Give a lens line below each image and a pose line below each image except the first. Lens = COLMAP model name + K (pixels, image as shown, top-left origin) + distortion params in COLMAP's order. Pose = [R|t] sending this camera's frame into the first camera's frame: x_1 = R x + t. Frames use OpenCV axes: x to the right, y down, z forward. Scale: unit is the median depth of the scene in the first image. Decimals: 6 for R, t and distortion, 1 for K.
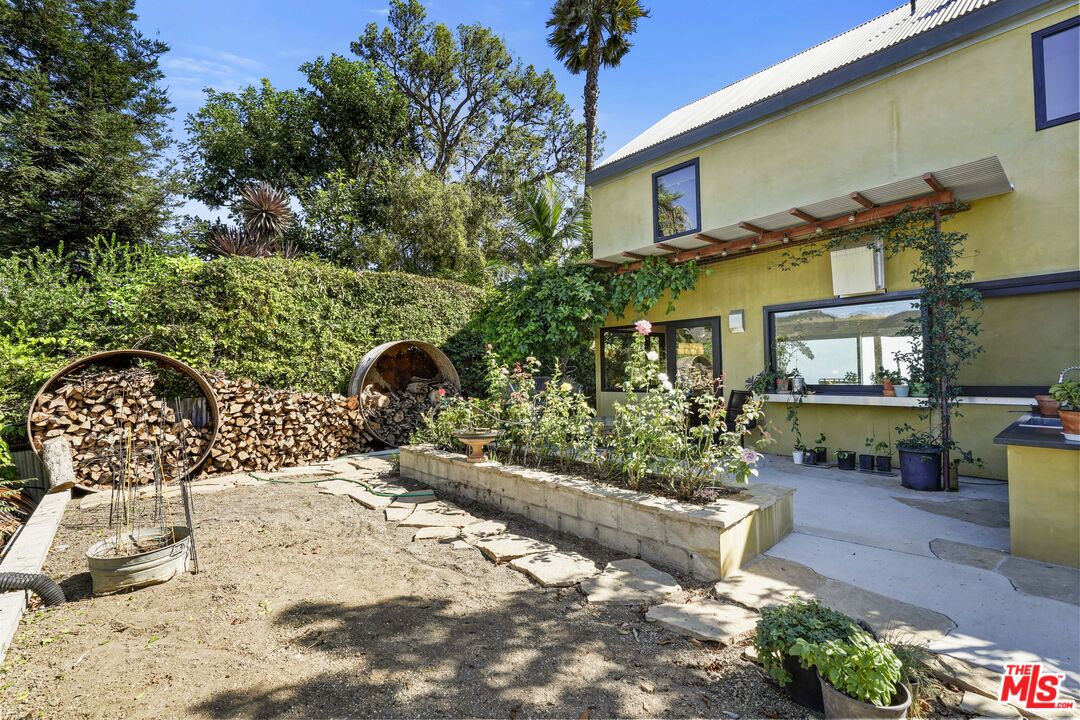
lens RADIAL K [[492.9, 0, 534.9], [0, 492.9, 361.5], [0, 0, 1]] dist [-0.000118, 0.000043]
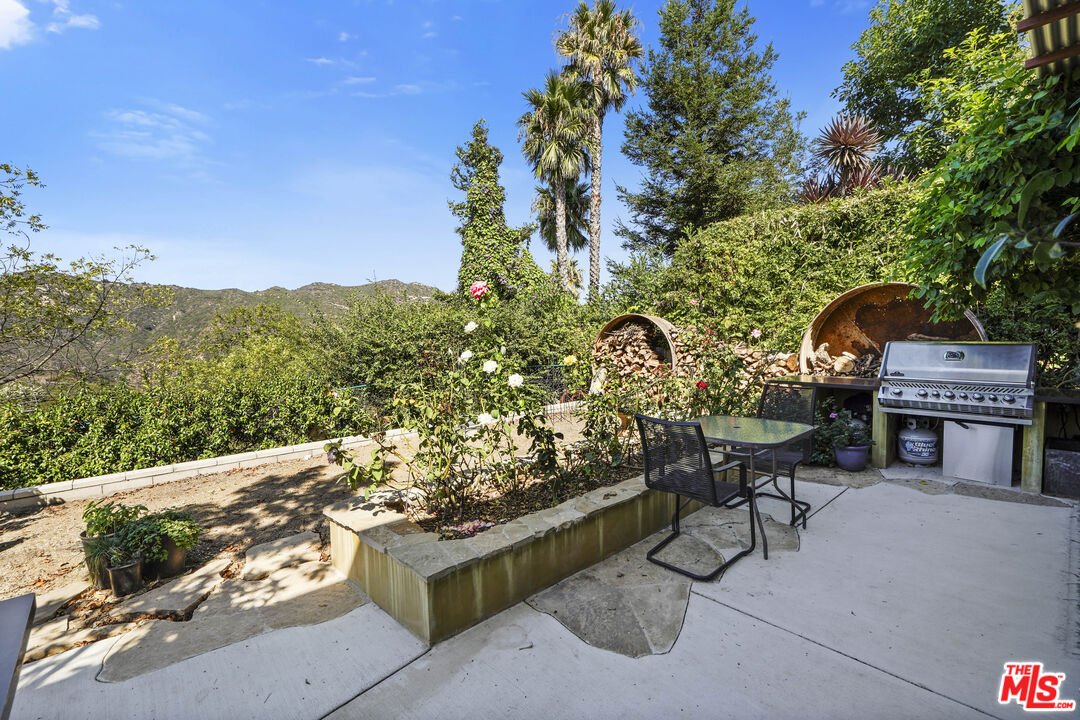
lens RADIAL K [[497.5, 0, 535.0], [0, 497.5, 357.9], [0, 0, 1]] dist [-0.000542, 0.000182]
pose [[0.028653, 0.073770, -0.996864, 0.929923], [0.042808, 0.996268, 0.074957, -0.021268], [0.998672, -0.044821, 0.025388, 0.972771]]
